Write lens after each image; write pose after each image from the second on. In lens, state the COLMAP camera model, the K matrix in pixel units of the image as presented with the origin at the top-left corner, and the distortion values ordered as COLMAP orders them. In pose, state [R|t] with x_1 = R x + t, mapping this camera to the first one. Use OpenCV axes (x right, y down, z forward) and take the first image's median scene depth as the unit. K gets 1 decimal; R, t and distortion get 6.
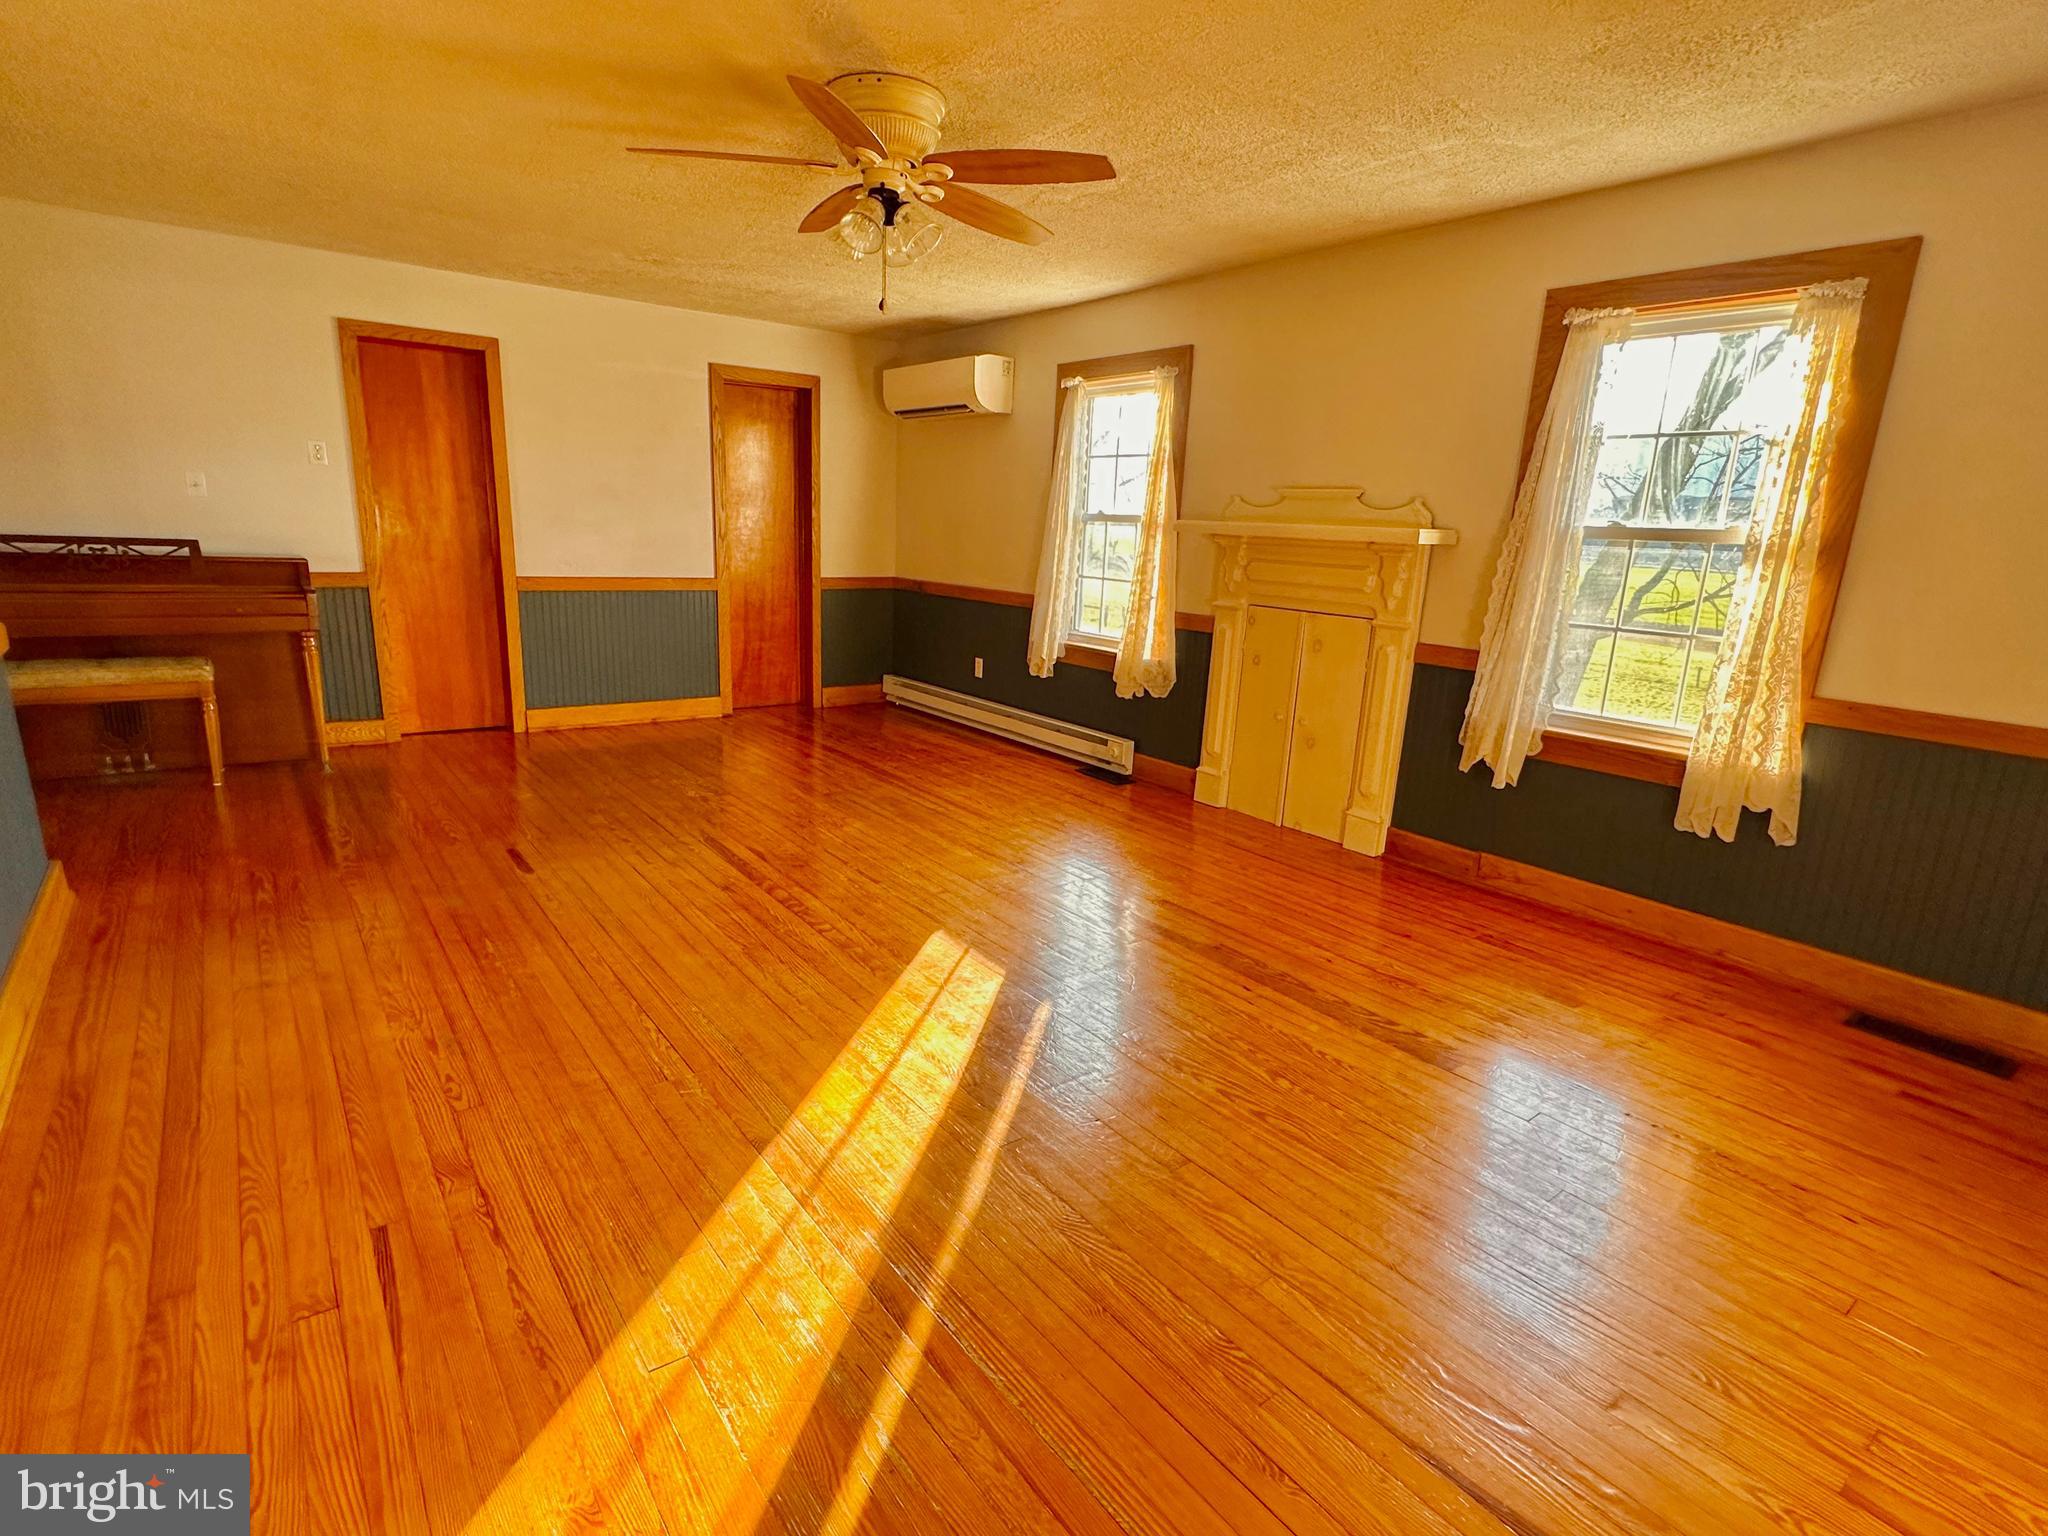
lens RADIAL K [[1025.2, 0, 1014.3], [0, 1025.2, 787.1], [0, 0, 1]] dist [0.000300, 0.000982]
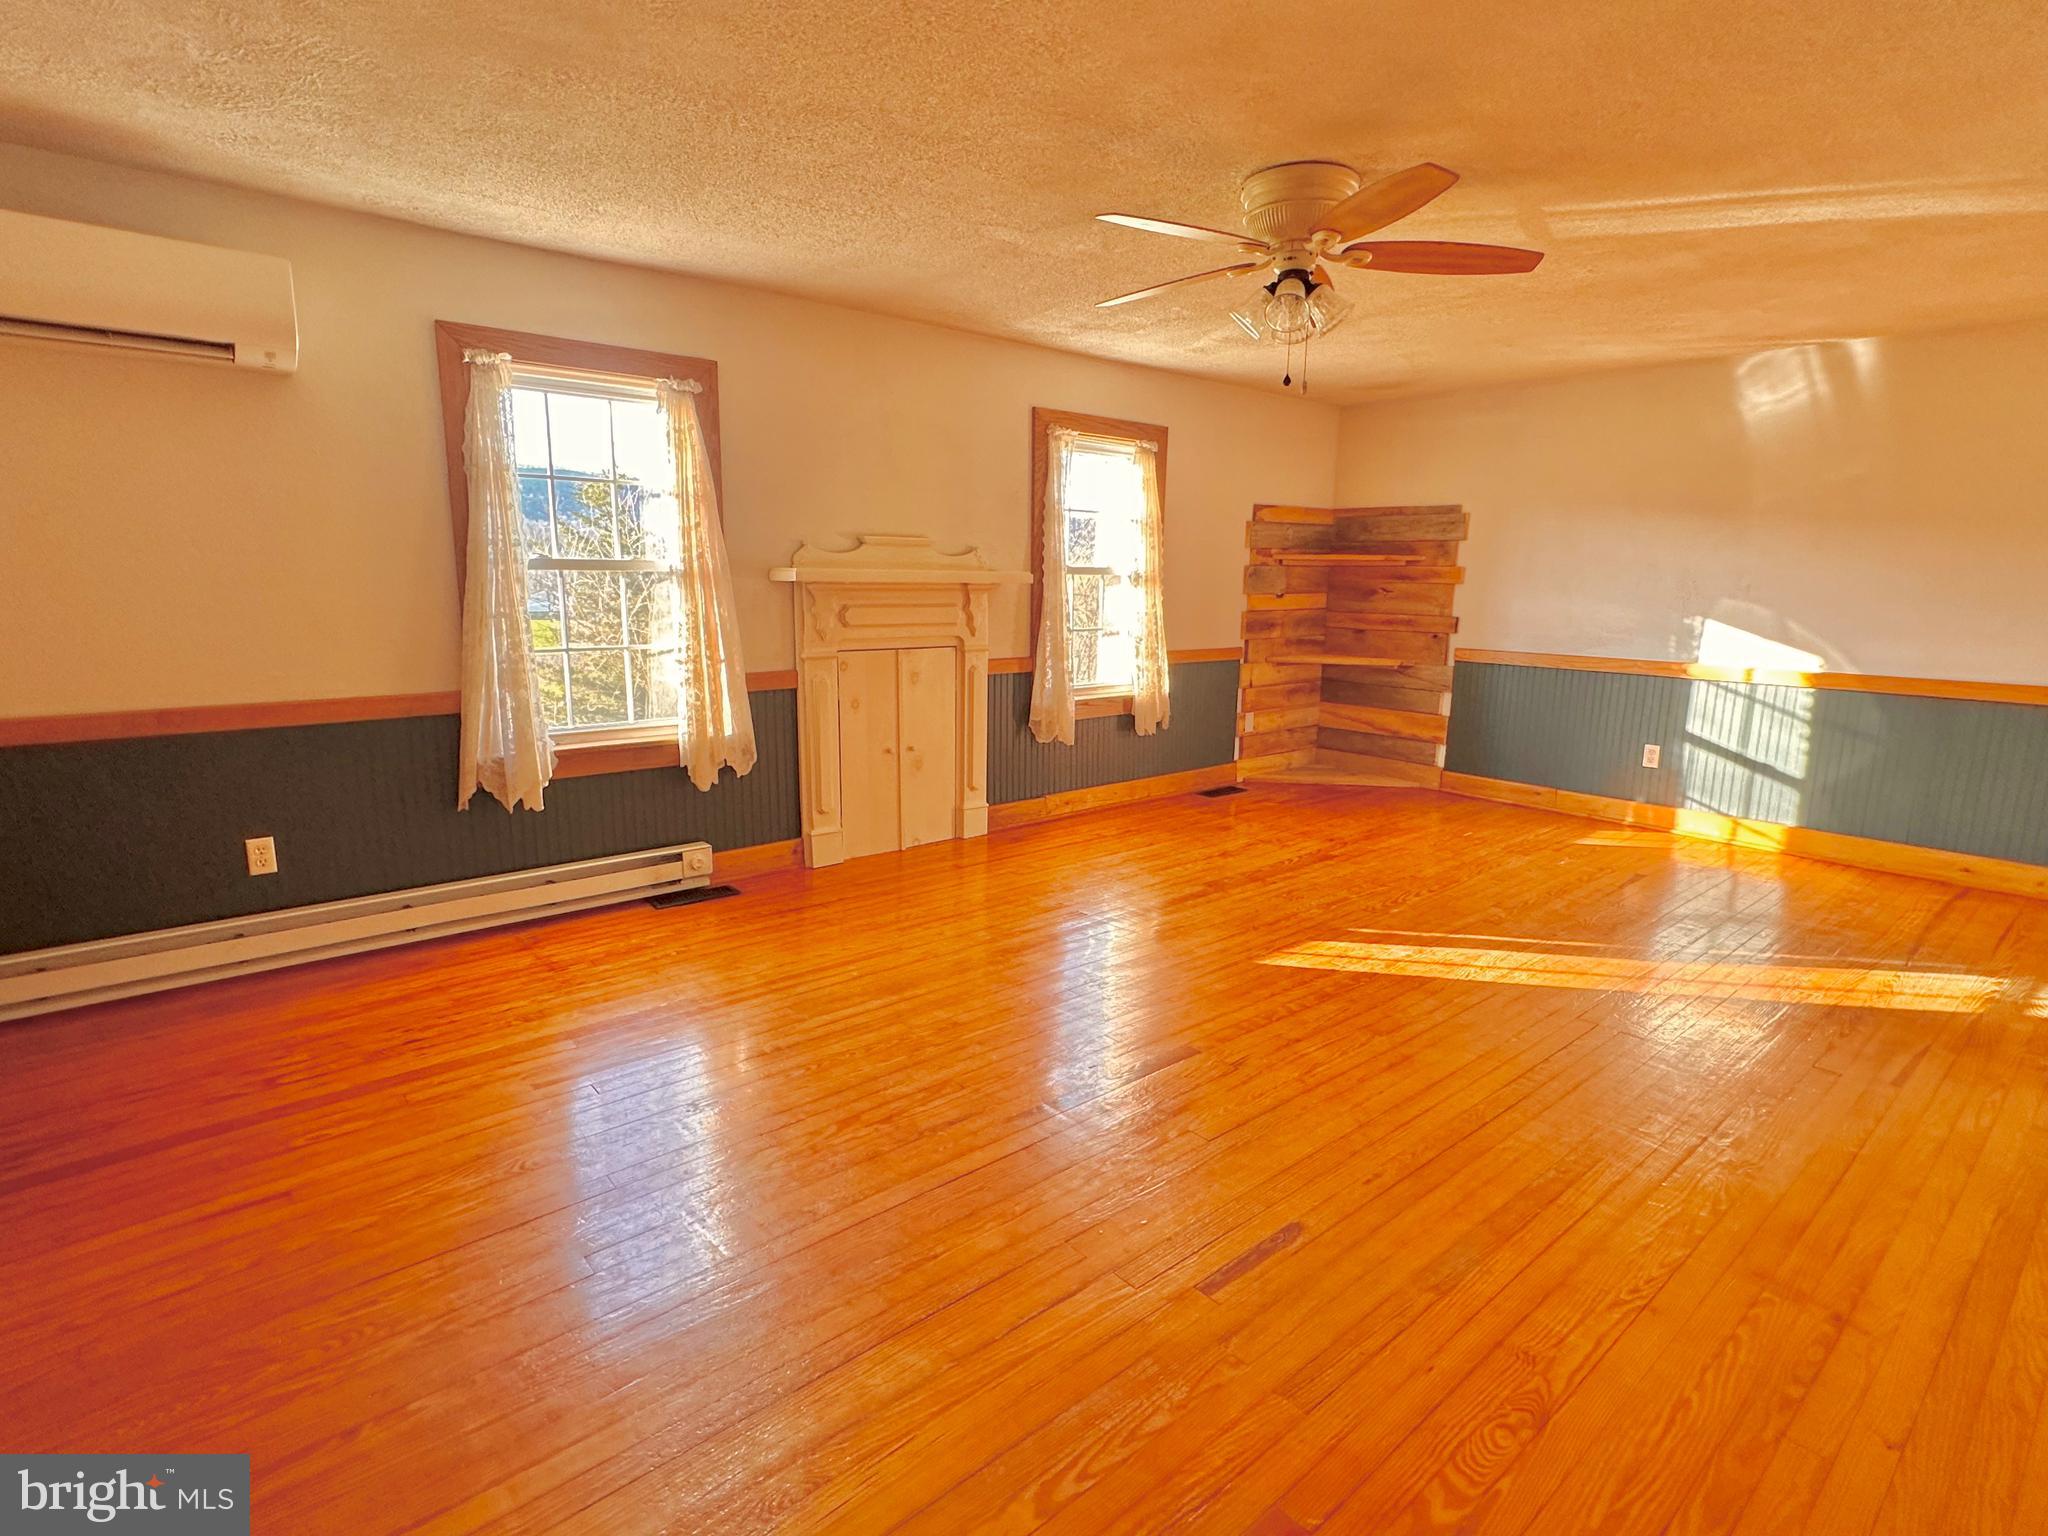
lens RADIAL K [[1025.2, 0, 1023.4], [0, 1025.2, 776.6], [0, 0, 1]] dist [0.000300, 0.000982]
pose [[-0.067334, -0.234011, 0.969900, -0.866240], [0.234551, 0.941150, 0.243357, -0.298173], [-0.969769, 0.243877, -0.008484, 0.984425]]
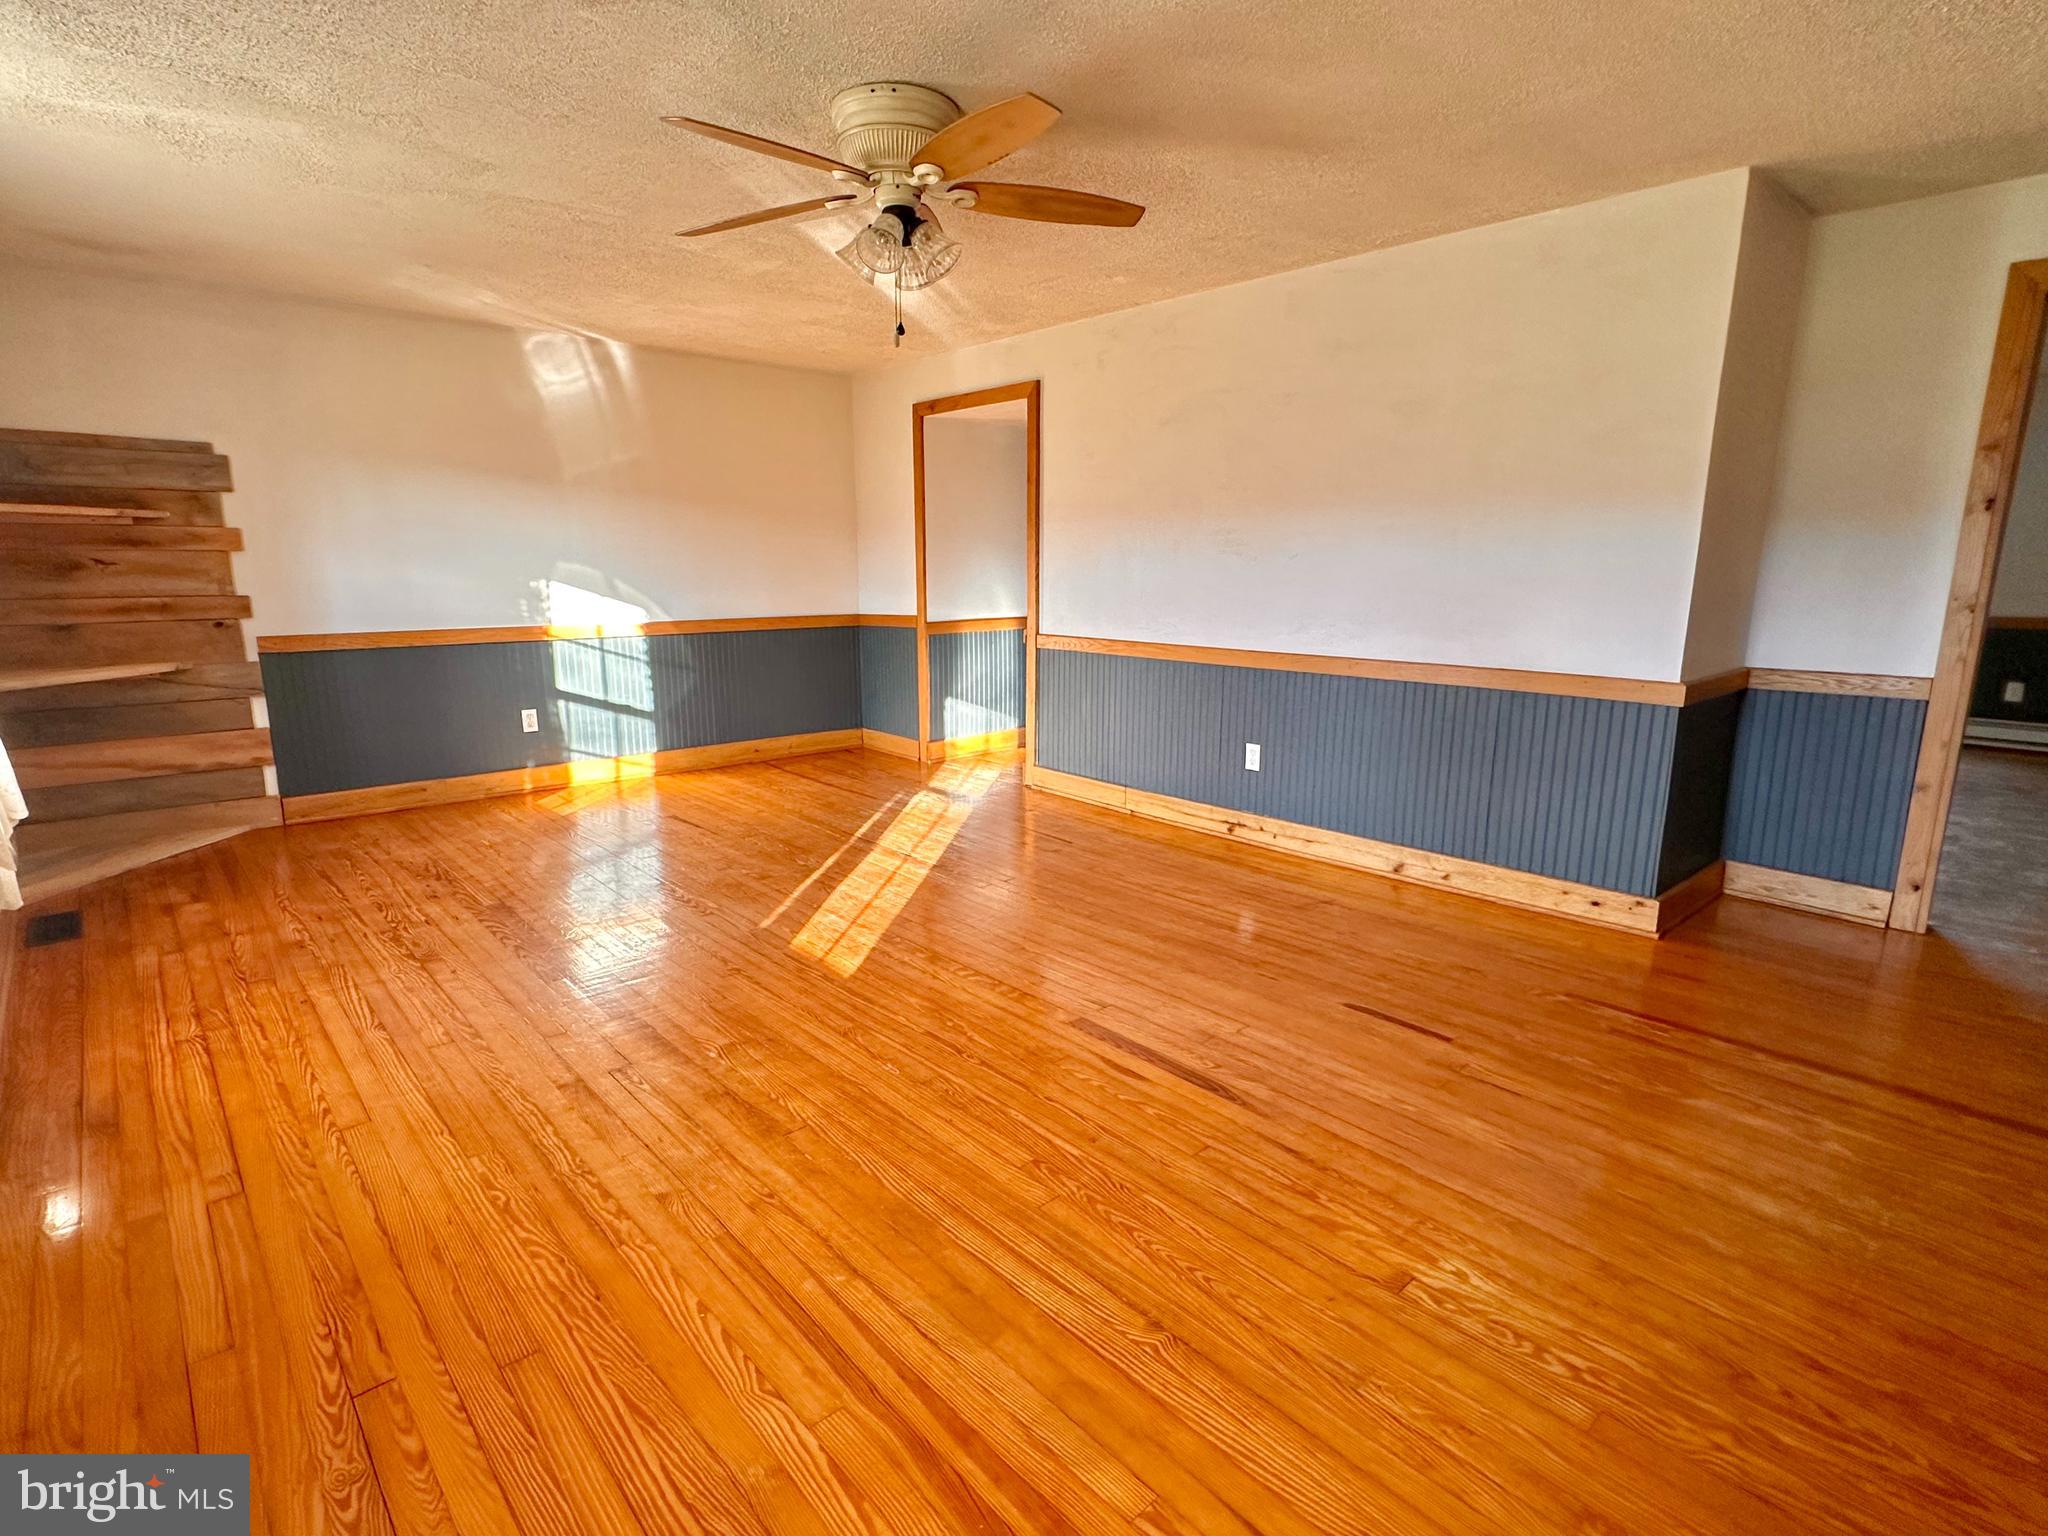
lens RADIAL K [[1025.2, 0, 1032.7], [0, 1025.2, 751.5], [0, 0, 1]] dist [0.000300, 0.000982]
pose [[-0.994030, -0.026340, -0.105879, -0.115554], [-0.069153, 0.902708, 0.424659, -0.388563], [0.084392, 0.429446, -0.899141, 1.468730]]
